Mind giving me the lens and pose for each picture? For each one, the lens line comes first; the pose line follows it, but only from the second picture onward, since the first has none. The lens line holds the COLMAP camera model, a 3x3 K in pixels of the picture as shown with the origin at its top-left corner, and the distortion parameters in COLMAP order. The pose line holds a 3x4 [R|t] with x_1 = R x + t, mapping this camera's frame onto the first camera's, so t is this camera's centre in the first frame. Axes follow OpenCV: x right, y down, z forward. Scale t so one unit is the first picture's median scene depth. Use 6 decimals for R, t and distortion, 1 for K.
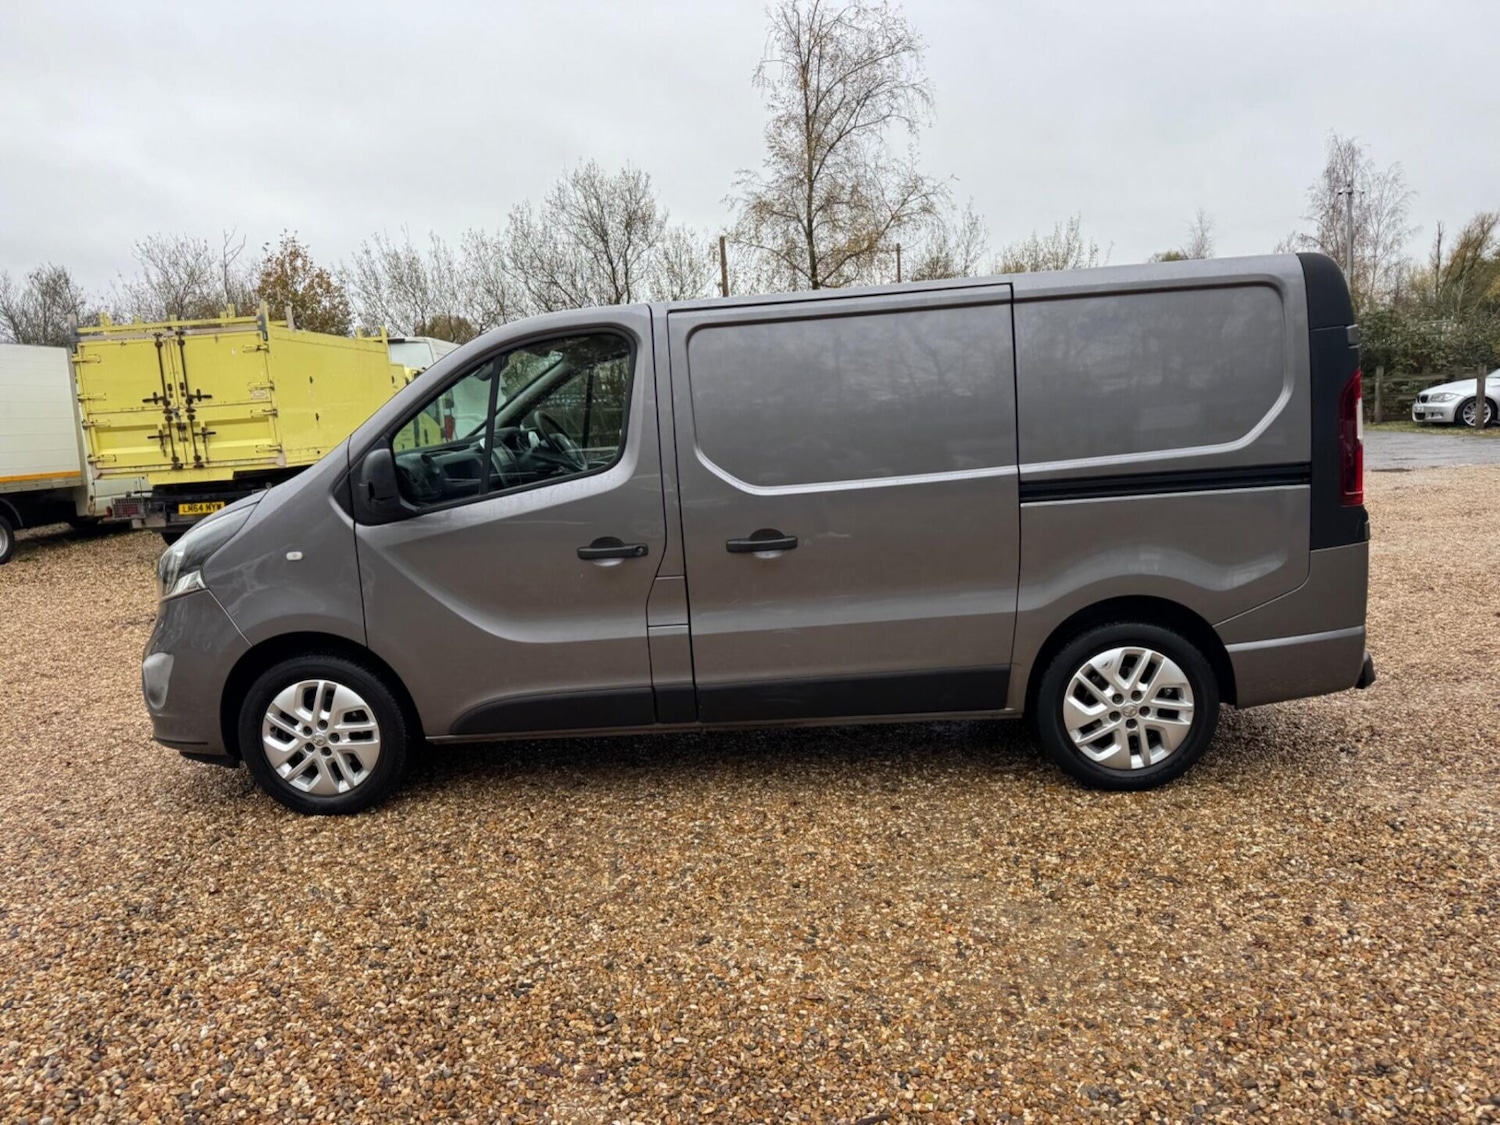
lens RADIAL K [[1052.8, 0, 739.2], [0, 1052.8, 552.1], [0, 0, 1]] dist [0.029451, -0.030379]
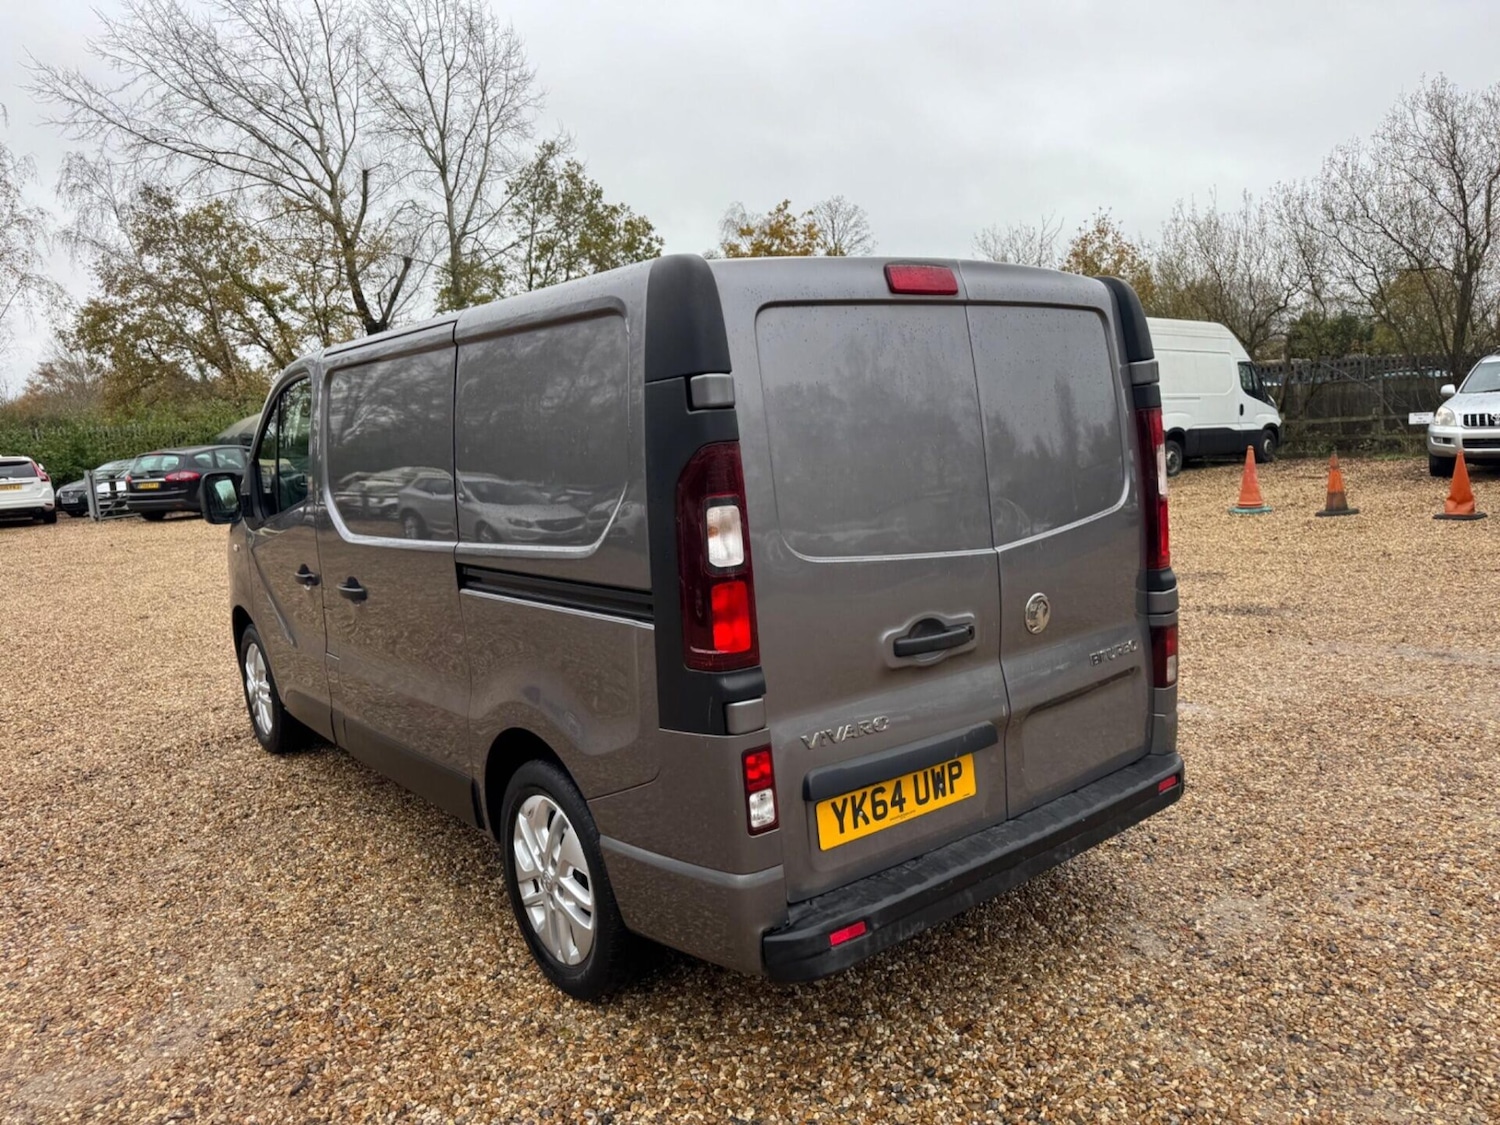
lens RADIAL K [[1052.8, 0, 741.8], [0, 1052.8, 558.5], [0, 0, 1]] dist [0.029451, -0.030379]
pose [[0.668619, 0.122669, -0.733417, 0.969729], [-0.095971, 0.992286, 0.078475, -0.148768], [0.737386, 0.017917, 0.675234, 0.582806]]
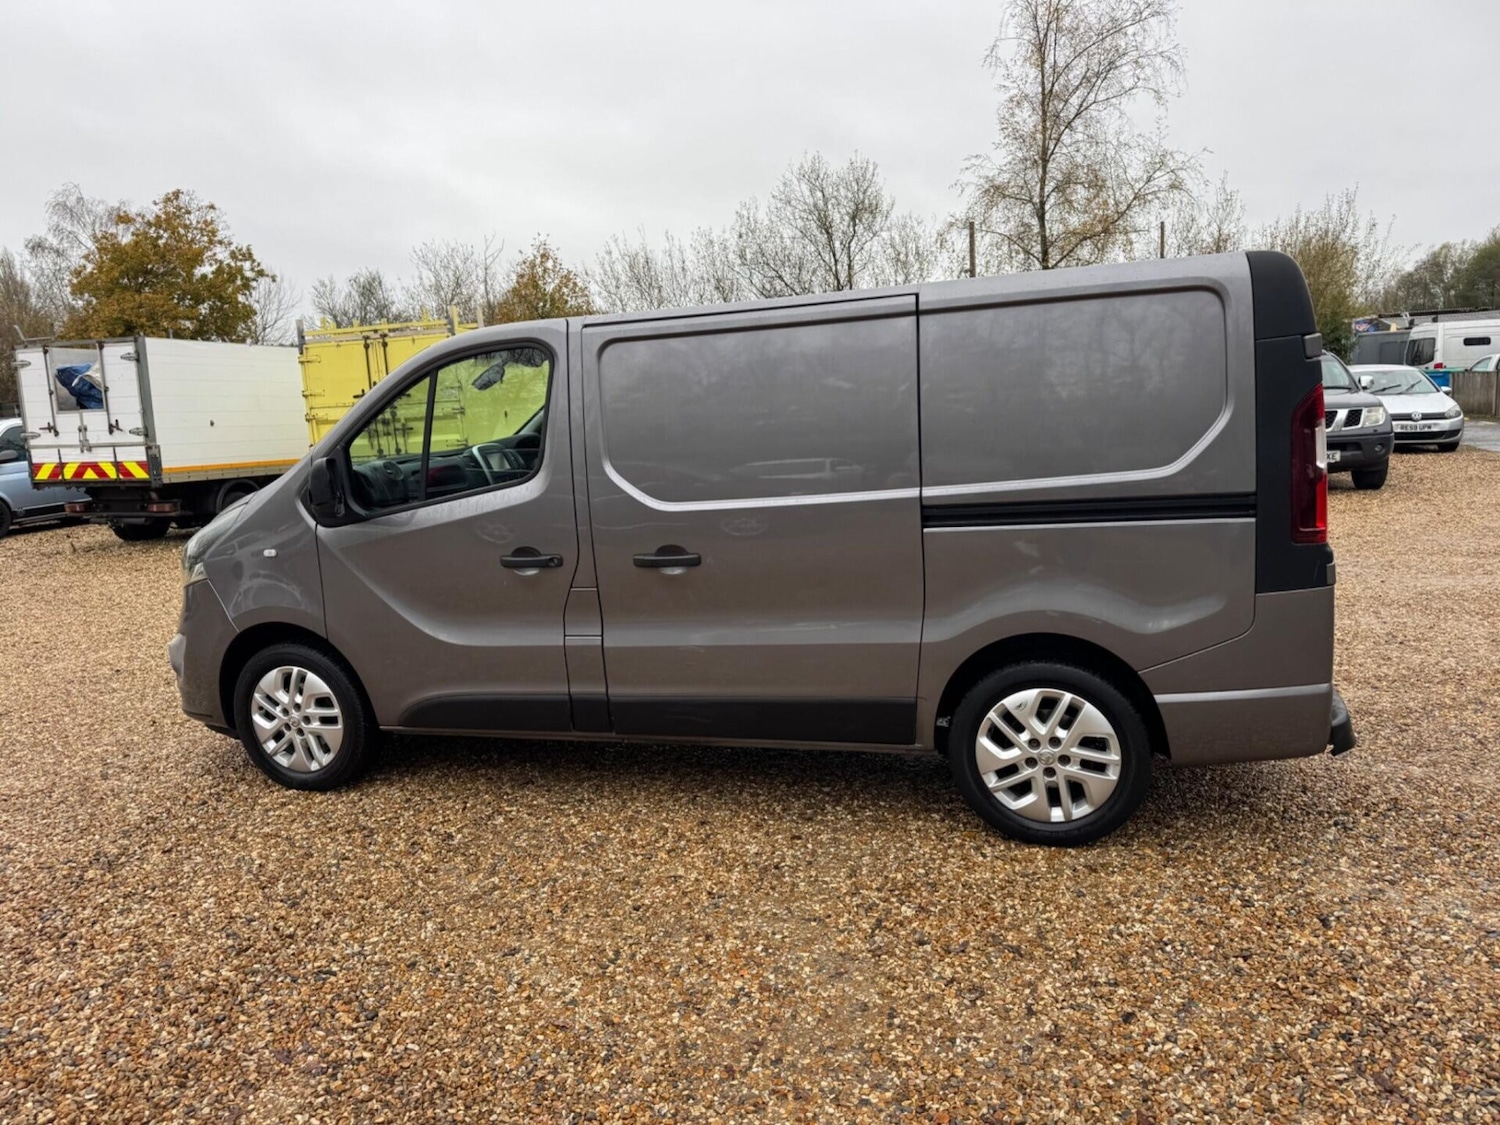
lens RADIAL K [[1052.8, 0, 739.5], [0, 1052.8, 551.5], [0, 0, 1]] dist [0.029451, -0.030379]
pose [[0.969891, 0.038635, -0.240456, 0.319196], [-0.036296, 0.999241, 0.014153, -0.031499], [0.240821, -0.004999, 0.970557, 0.050600]]
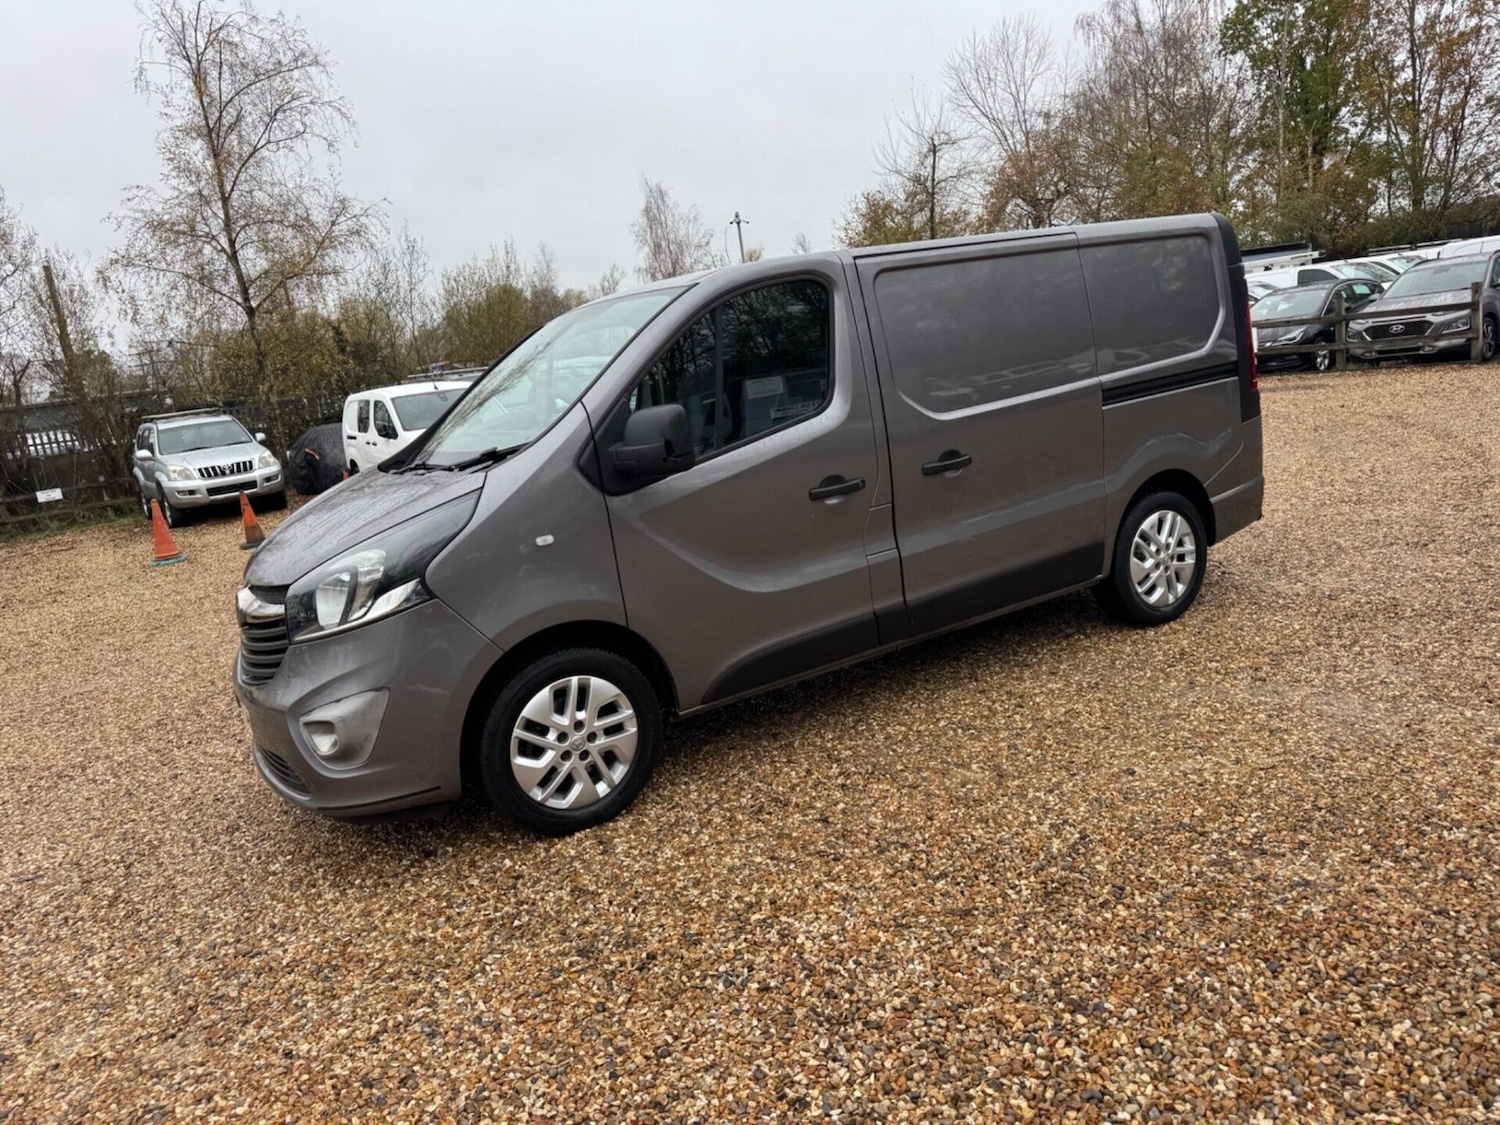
lens RADIAL K [[1052.8, 0, 734.8], [0, 1052.8, 551.8], [0, 0, 1]] dist [0.029451, -0.030379]
pose [[0.827697, -0.153665, 0.539726, -0.770953], [0.169954, 0.985251, 0.019876, 0.023082], [-0.534820, 0.075277, 0.841606, 0.177342]]
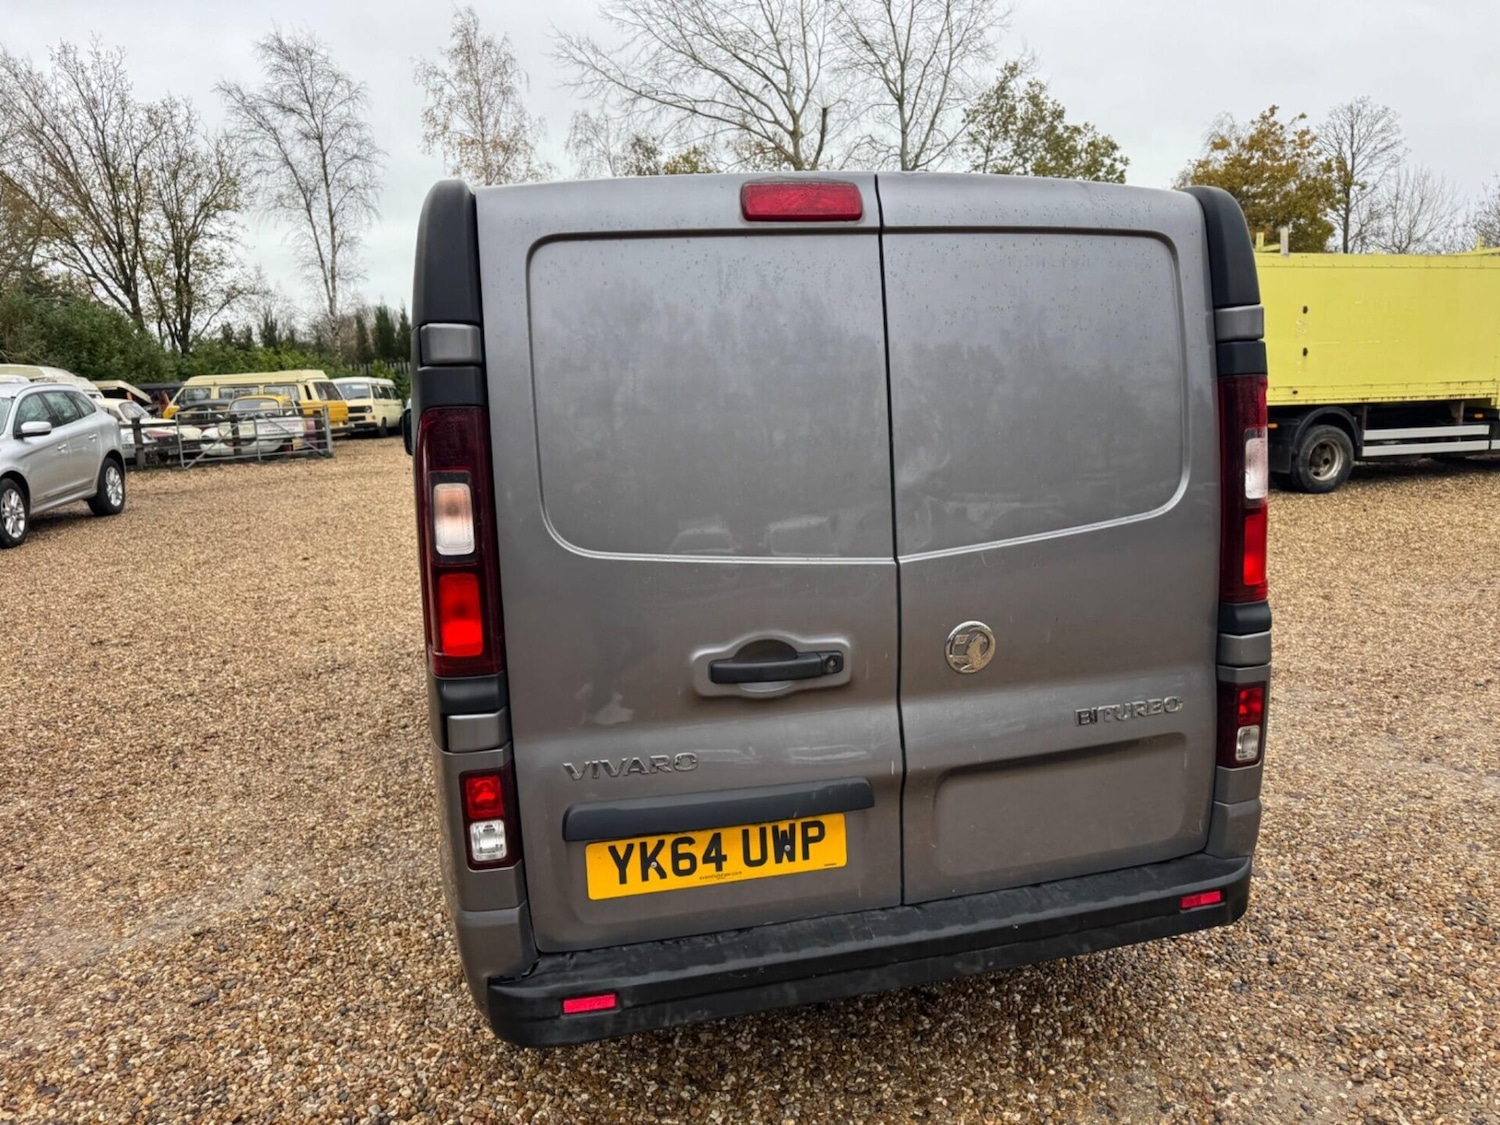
lens RADIAL K [[1052.8, 0, 744.2], [0, 1052.8, 562.9], [0, 0, 1]] dist [0.029451, -0.030379]
pose [[0.305021, 0.218731, -0.926886, 1.037048], [-0.128658, 0.973809, 0.187466, -0.202618], [0.943615, 0.062070, 0.325174, 0.923908]]
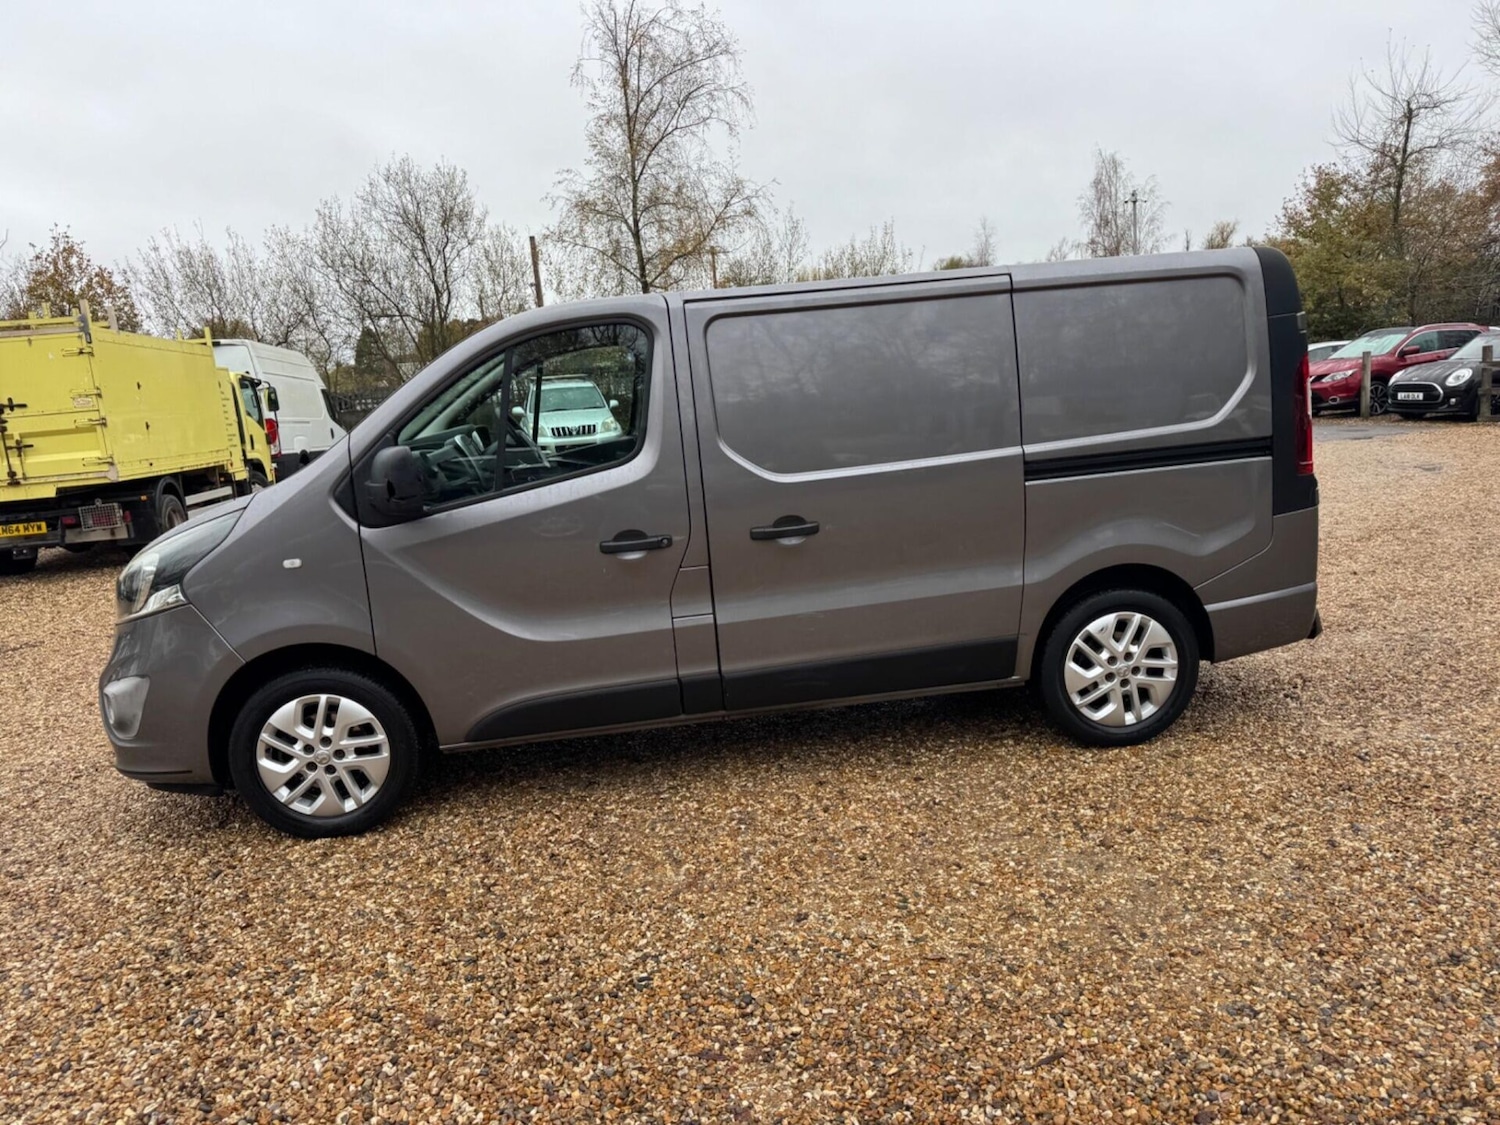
lens RADIAL K [[1052.8, 0, 736.7], [0, 1052.8, 556.5], [0, 0, 1]] dist [0.029451, -0.030379]
pose [[0.983583, -0.044189, 0.174962, -0.199053], [0.043829, 0.999022, 0.005918, 0.009331], [-0.175052, 0.001847, 0.984557, 0.008246]]
